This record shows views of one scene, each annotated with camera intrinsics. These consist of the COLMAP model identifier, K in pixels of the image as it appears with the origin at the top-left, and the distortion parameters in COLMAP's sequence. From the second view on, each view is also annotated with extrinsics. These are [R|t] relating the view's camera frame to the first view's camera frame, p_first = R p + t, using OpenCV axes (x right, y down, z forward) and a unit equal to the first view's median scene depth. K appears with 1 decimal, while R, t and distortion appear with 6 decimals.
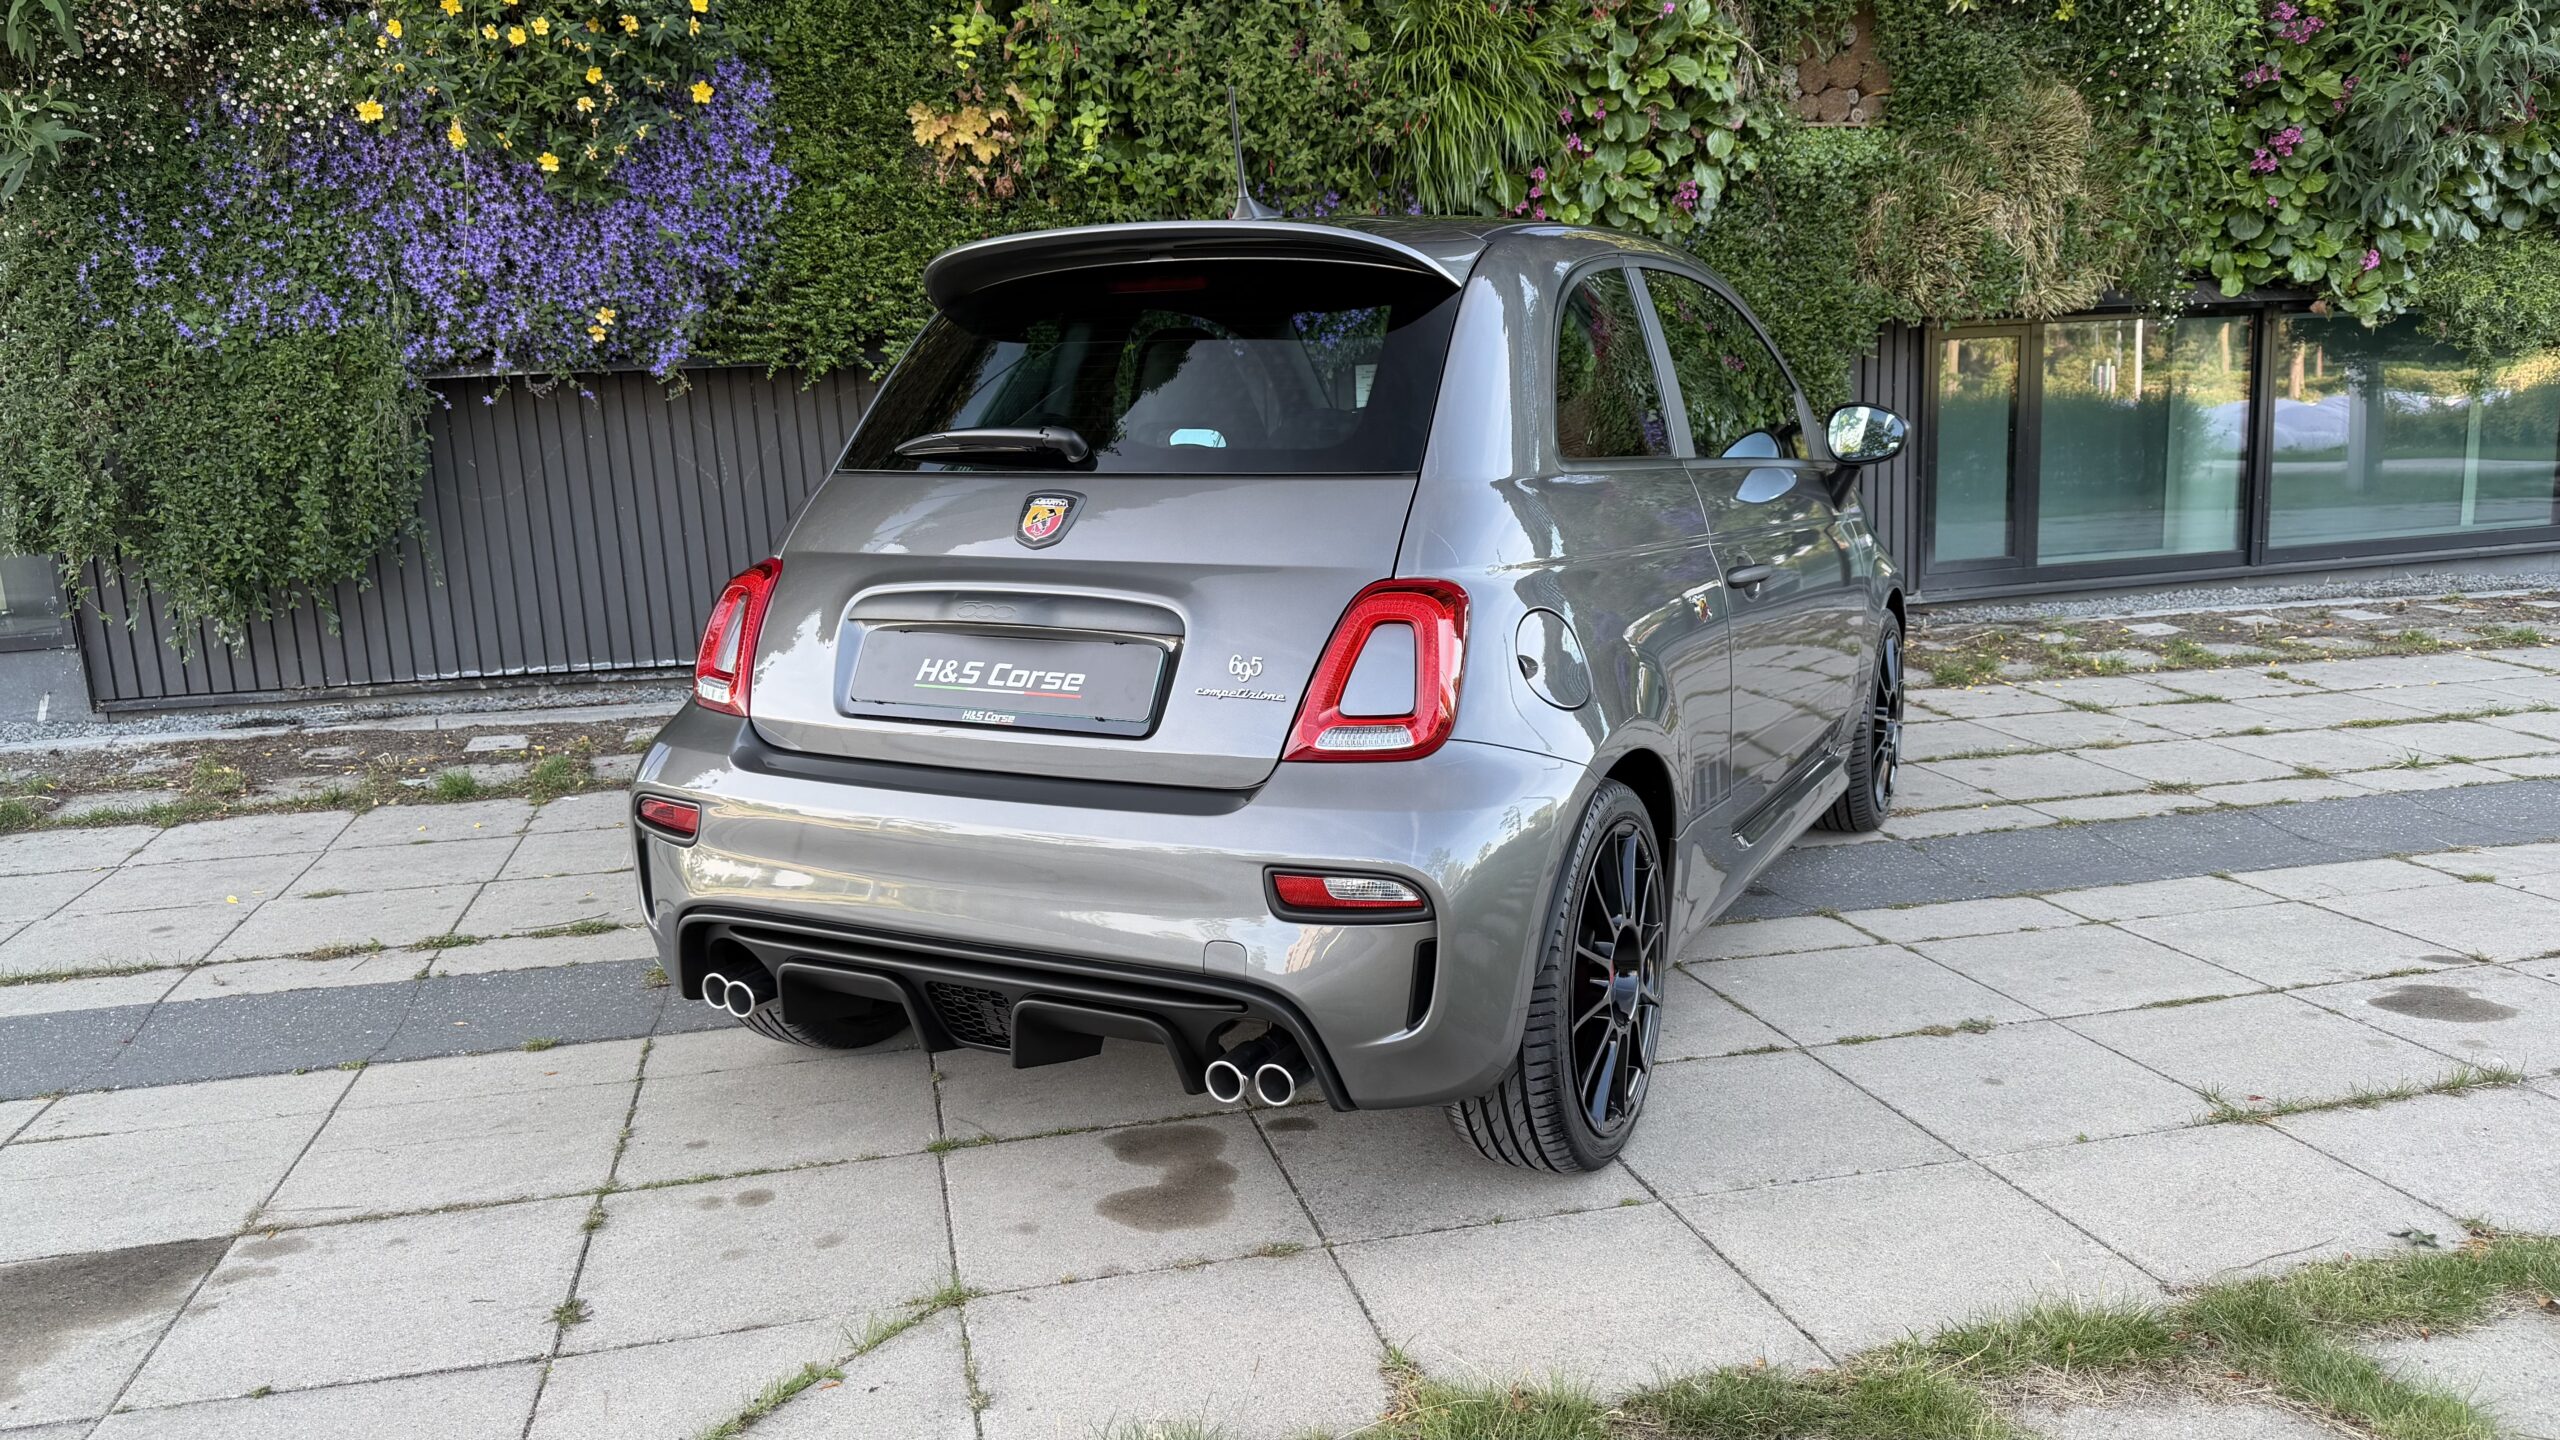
lens RADIAL K [[1786.2, 0, 1306.6], [0, 1786.2, 735.0], [0, 0, 1]] dist [0.019841, -0.033751]
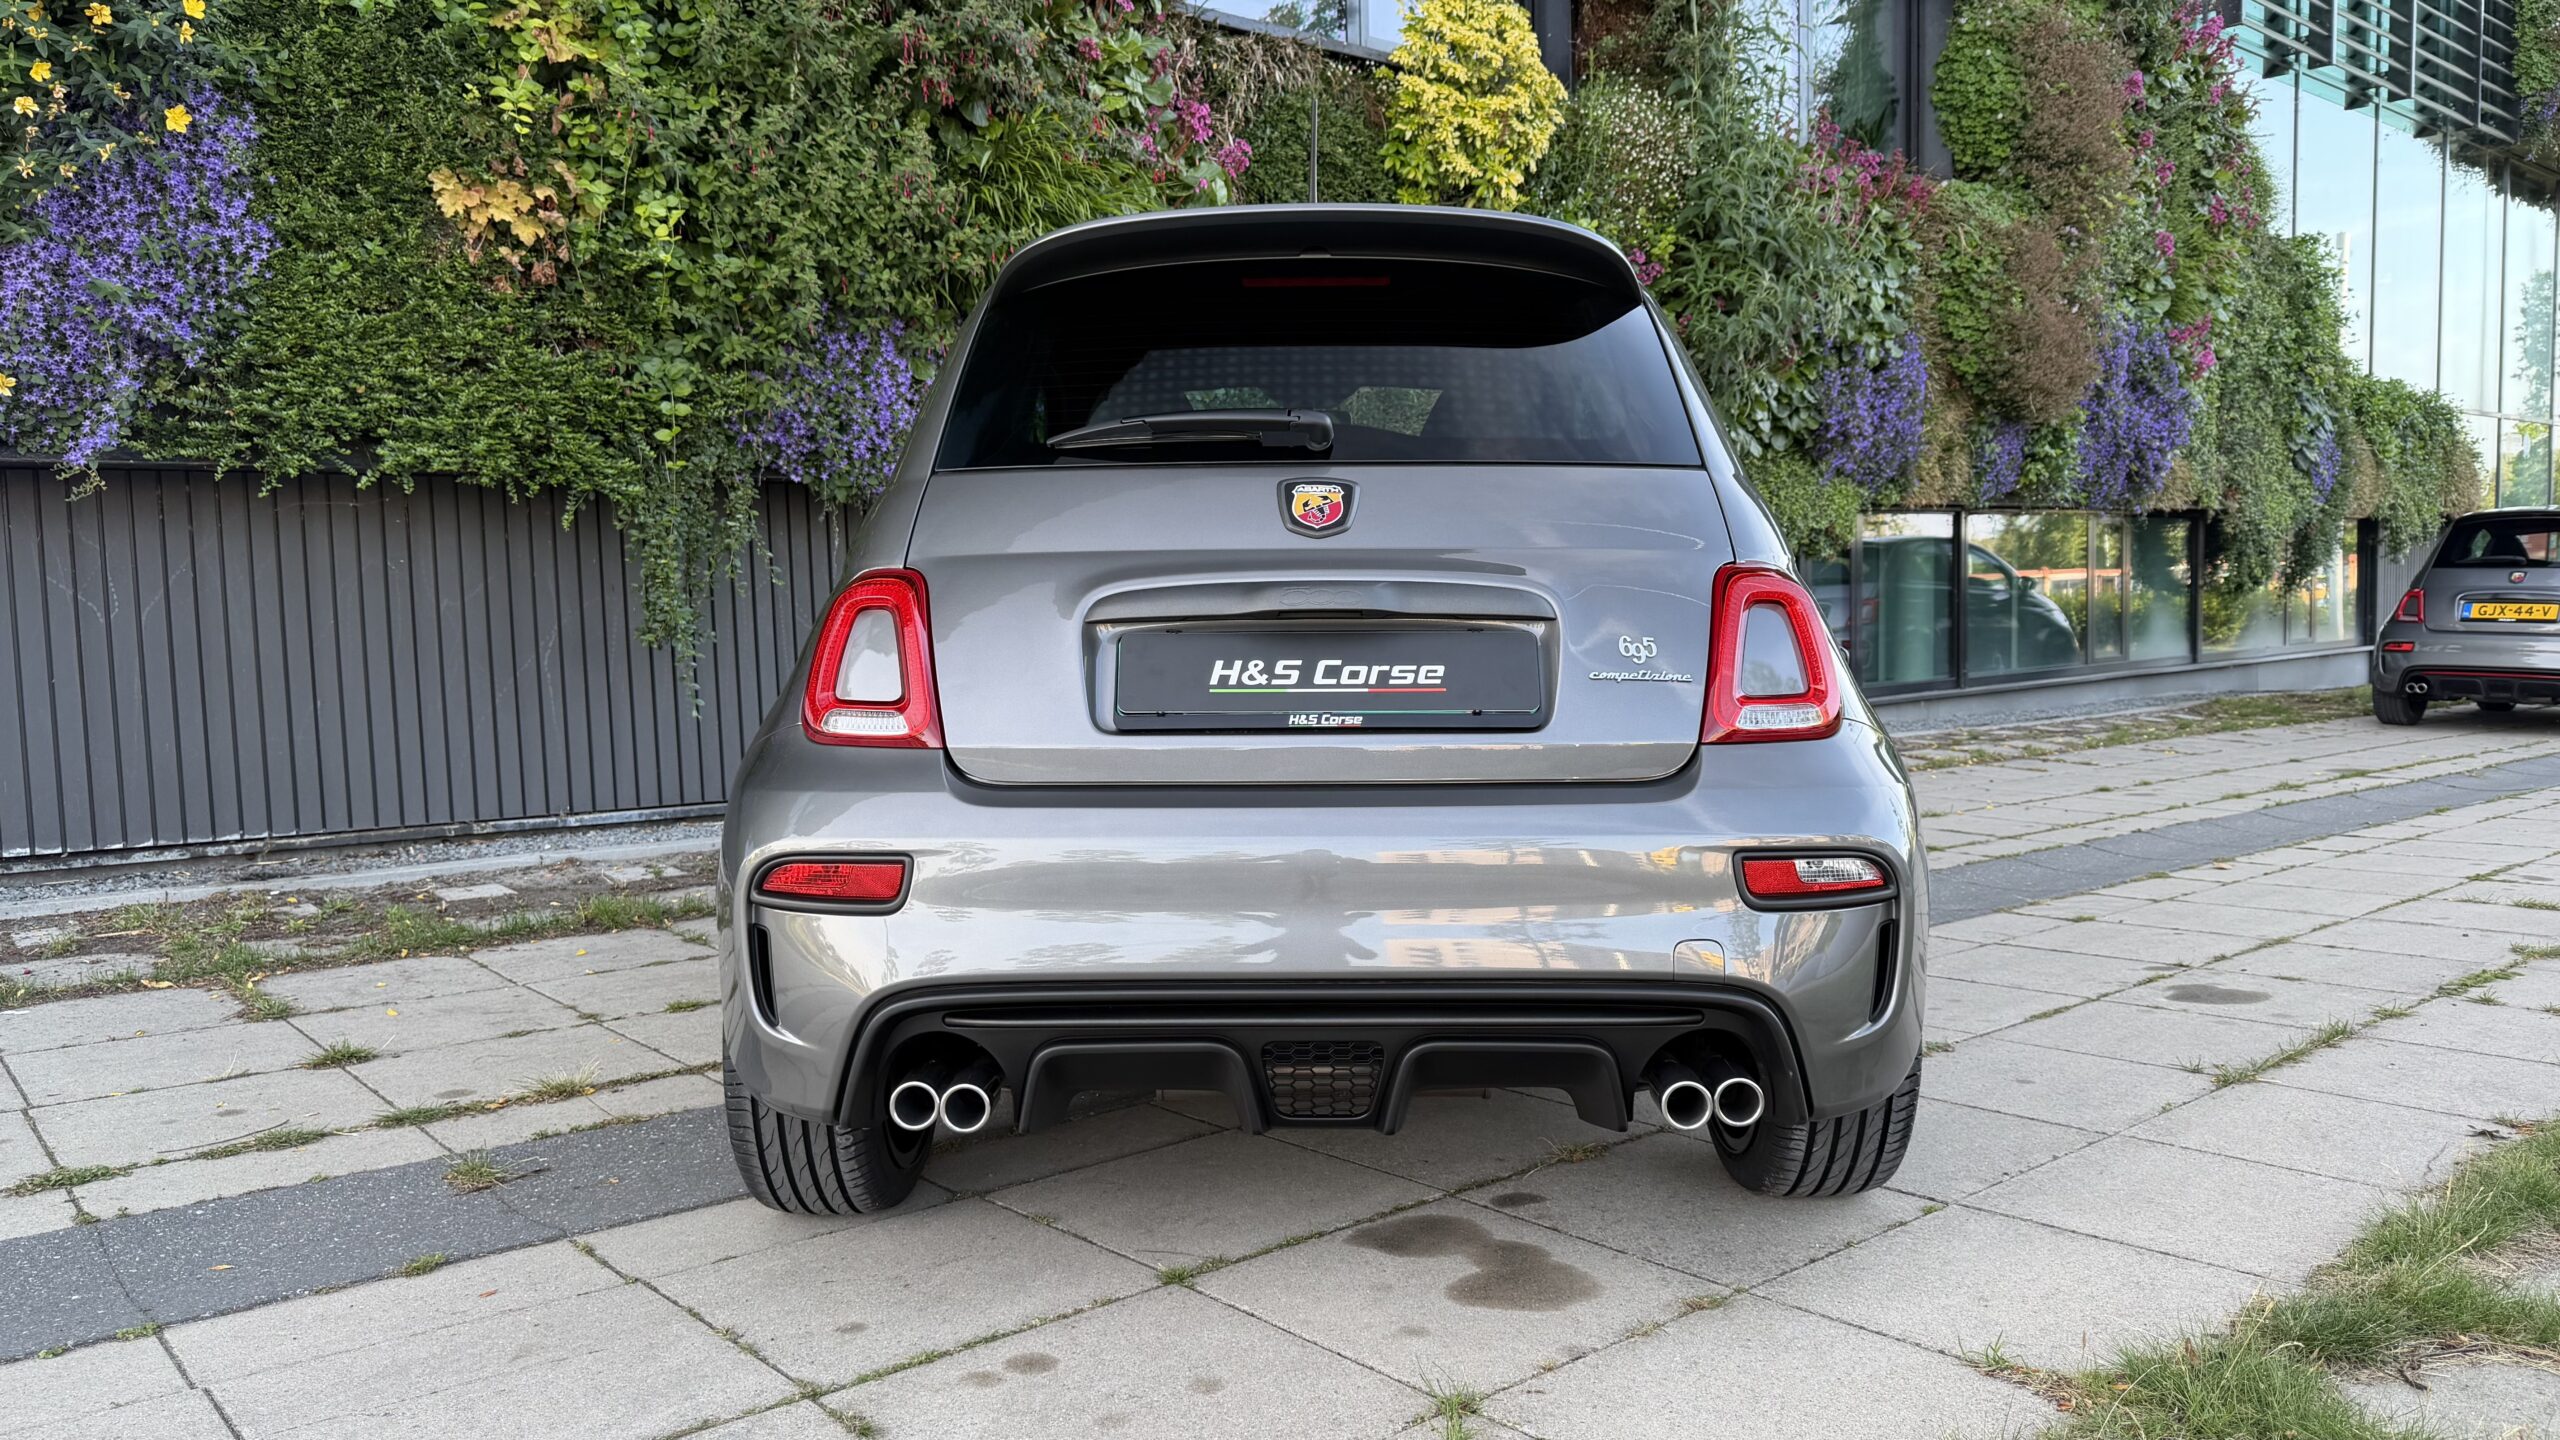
lens RADIAL K [[1786.2, 0, 1302.2], [0, 1786.2, 730.8], [0, 0, 1]] dist [0.019841, -0.033751]
pose [[0.895930, -0.013411, 0.443994, -0.234871], [0.071534, 0.990854, -0.114419, 0.037931], [-0.438398, 0.134272, 0.888695, 0.103650]]
